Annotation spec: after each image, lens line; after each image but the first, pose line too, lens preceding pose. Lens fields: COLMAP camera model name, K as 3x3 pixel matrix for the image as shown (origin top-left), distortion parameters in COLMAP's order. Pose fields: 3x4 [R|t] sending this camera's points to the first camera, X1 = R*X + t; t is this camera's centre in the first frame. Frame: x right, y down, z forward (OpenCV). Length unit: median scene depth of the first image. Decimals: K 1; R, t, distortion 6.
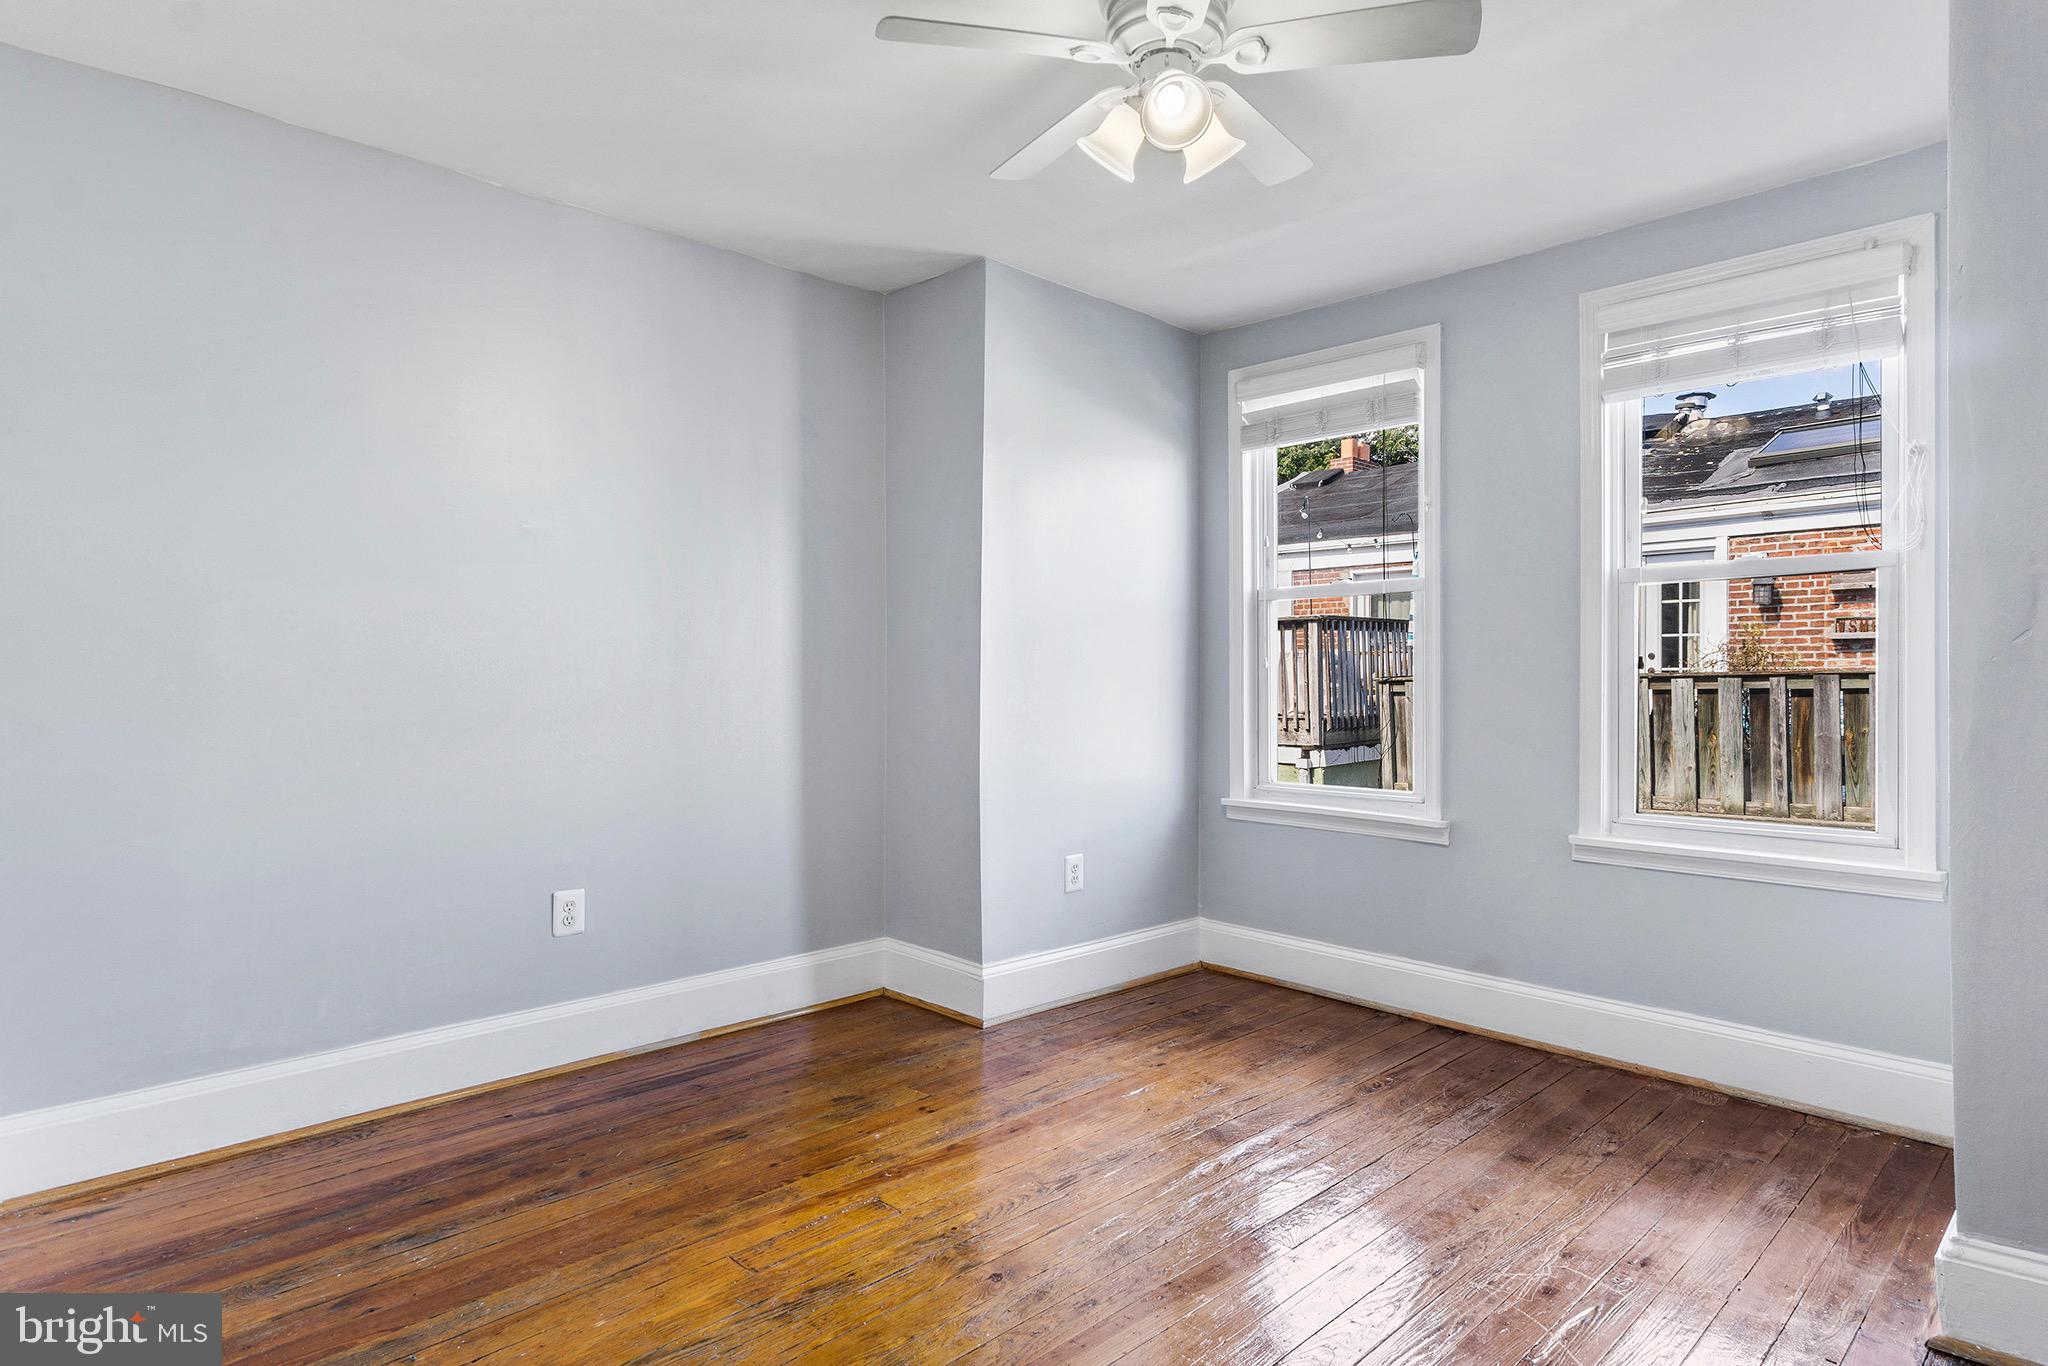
lens RADIAL K [[1093.8, 0, 994.5], [0, 1093.8, 663.8], [0, 0, 1]] dist [0.003780, 0.000568]
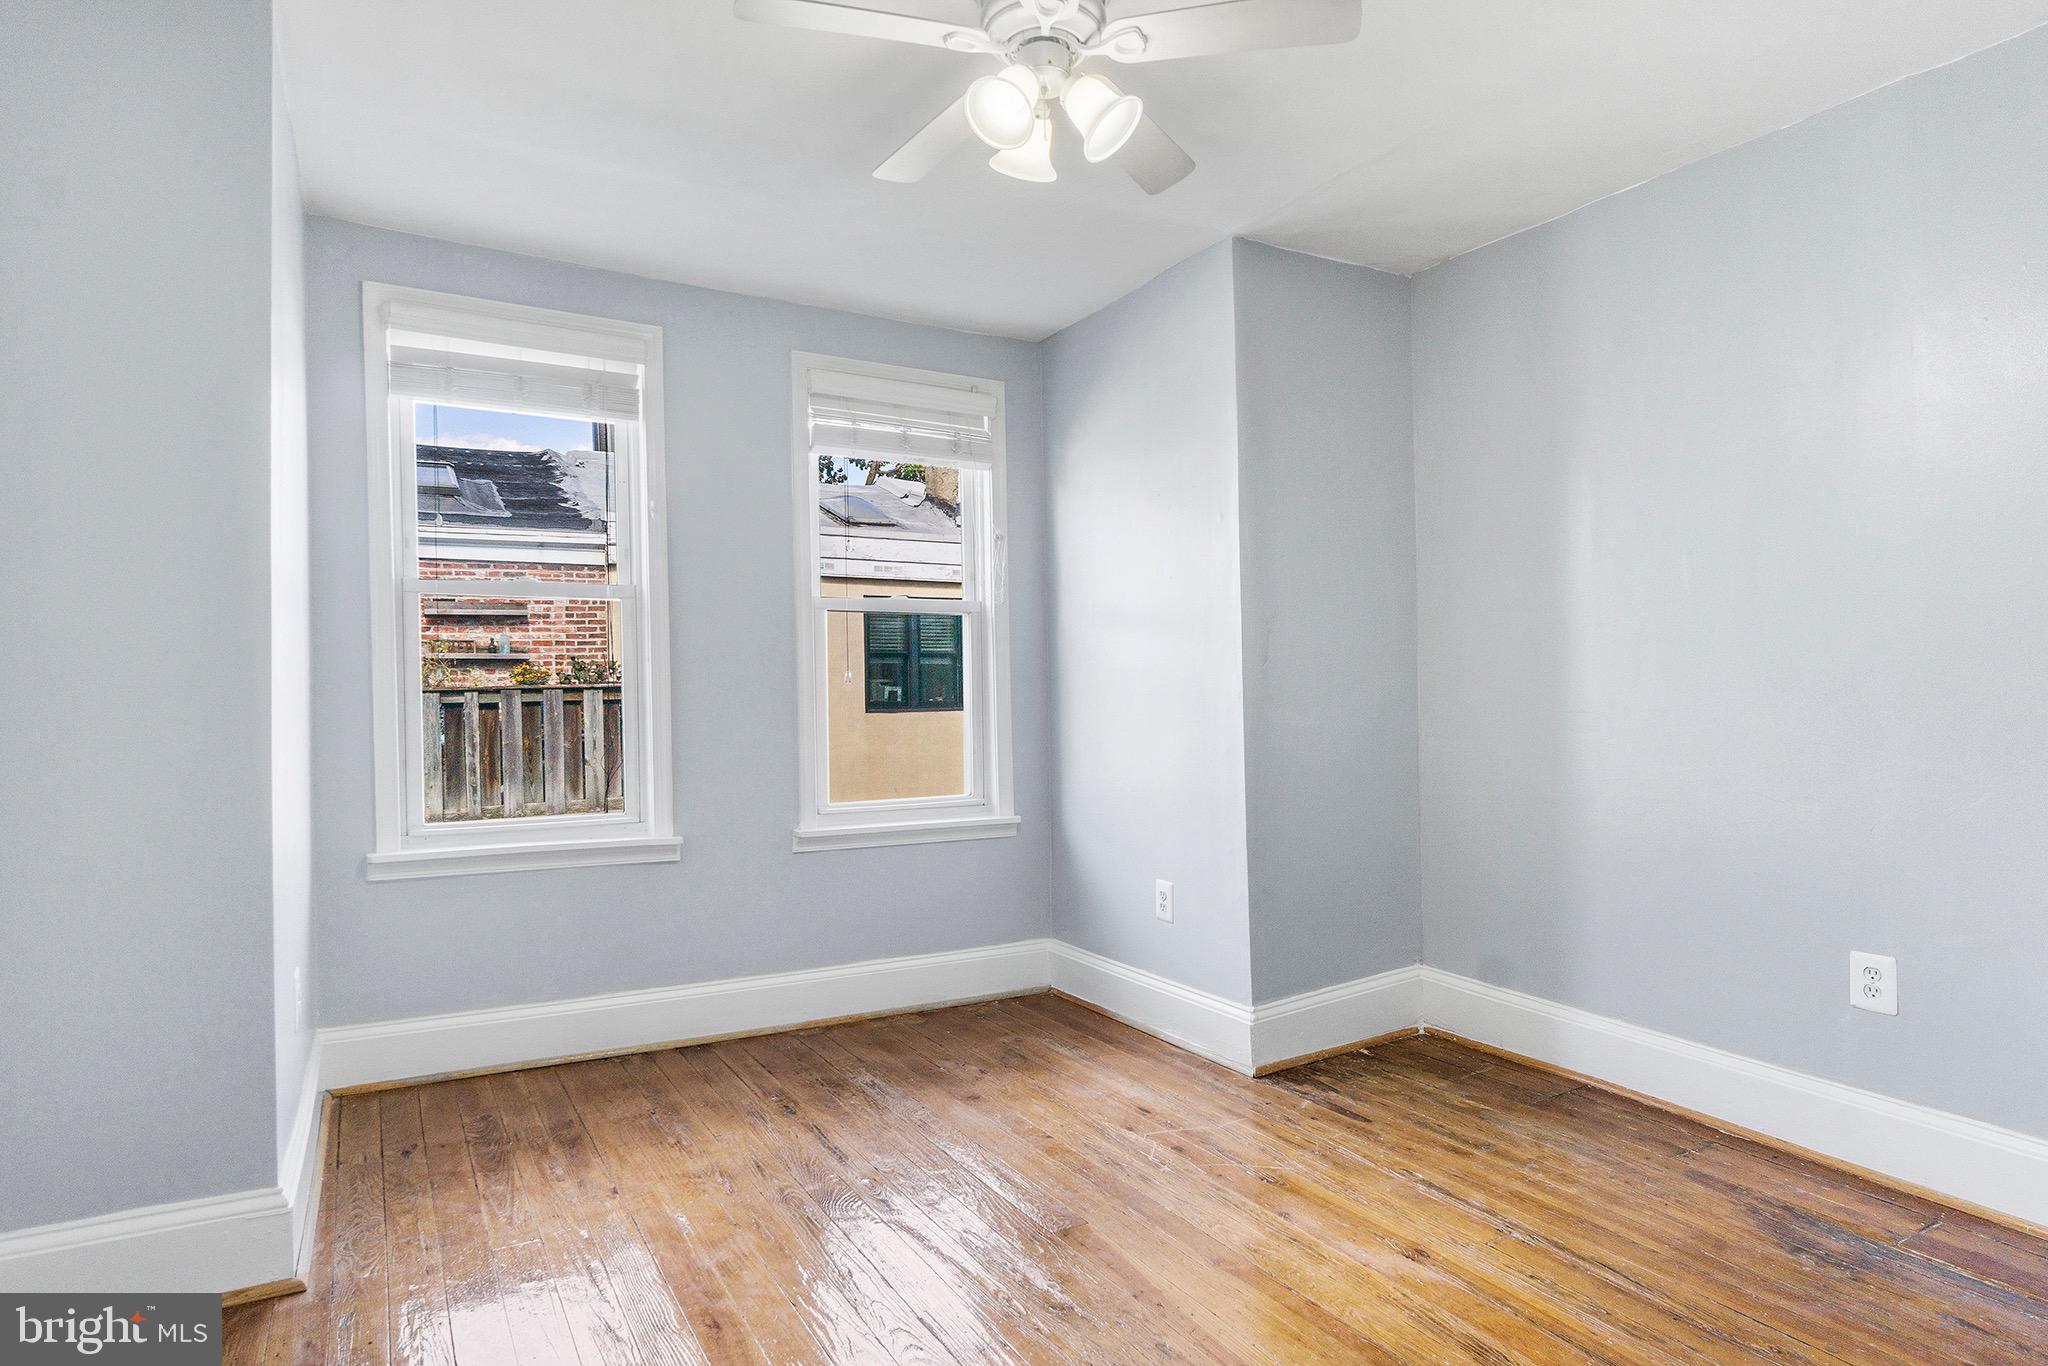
lens RADIAL K [[1093.8, 0, 994.5], [0, 1093.8, 663.8], [0, 0, 1]] dist [0.003780, 0.000568]
pose [[0.271762, 0.022872, 0.962093, -0.425787], [-0.007546, 0.999737, -0.021636, 0.007524], [-0.962335, -0.001380, 0.271863, 0.430329]]
